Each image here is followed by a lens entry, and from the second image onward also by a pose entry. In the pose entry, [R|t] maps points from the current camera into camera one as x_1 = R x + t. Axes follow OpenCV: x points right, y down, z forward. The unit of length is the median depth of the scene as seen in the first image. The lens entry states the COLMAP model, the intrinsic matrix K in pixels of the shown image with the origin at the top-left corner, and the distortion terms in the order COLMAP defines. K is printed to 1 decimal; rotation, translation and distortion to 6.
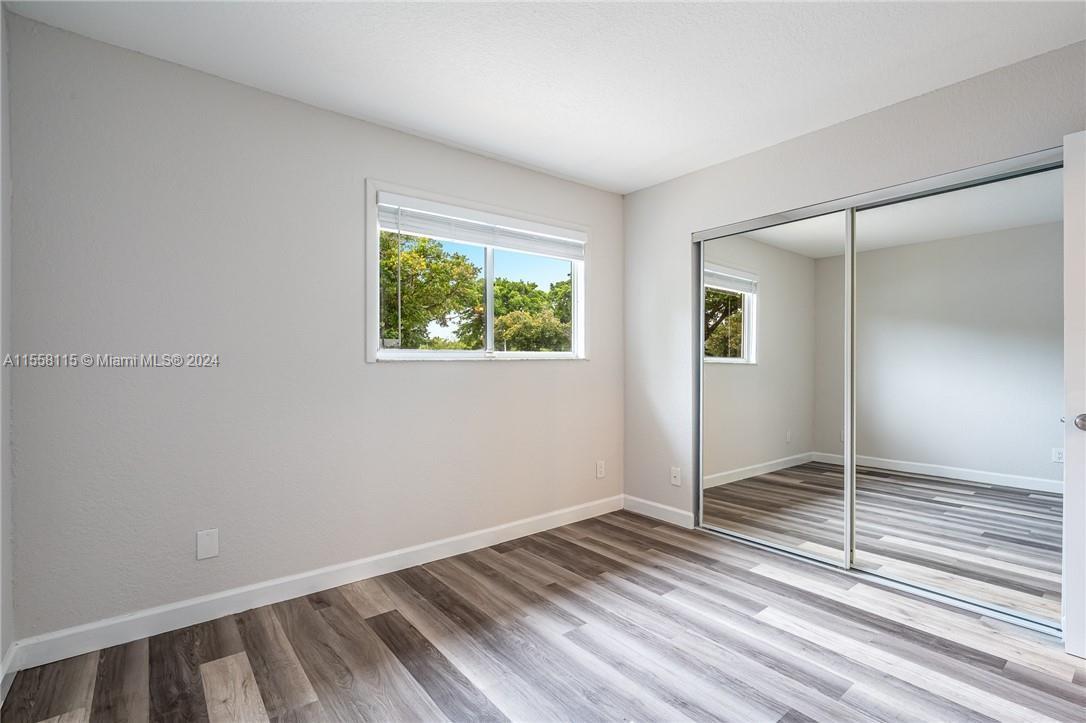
lens RADIAL K [[497.6, 0, 539.5], [0, 497.6, 367.1], [0, 0, 1]] dist [0.000950, 0.000656]
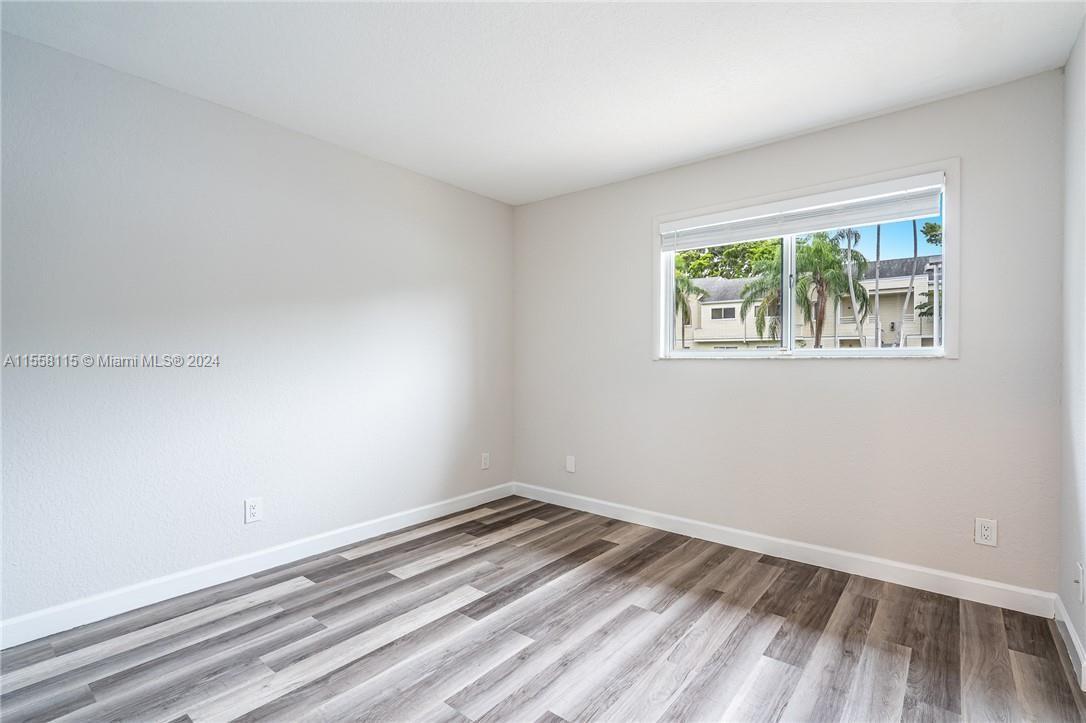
lens RADIAL K [[509.4, 0, 543.0], [0, 509.4, 361.5], [0, 0, 1]] dist [0.001502, 0.000431]
pose [[0.213953, 0.006186, -0.976824, 0.872178], [-0.010471, 0.999937, 0.004038, -0.008021], [0.976788, 0.009364, 0.214004, 0.433296]]
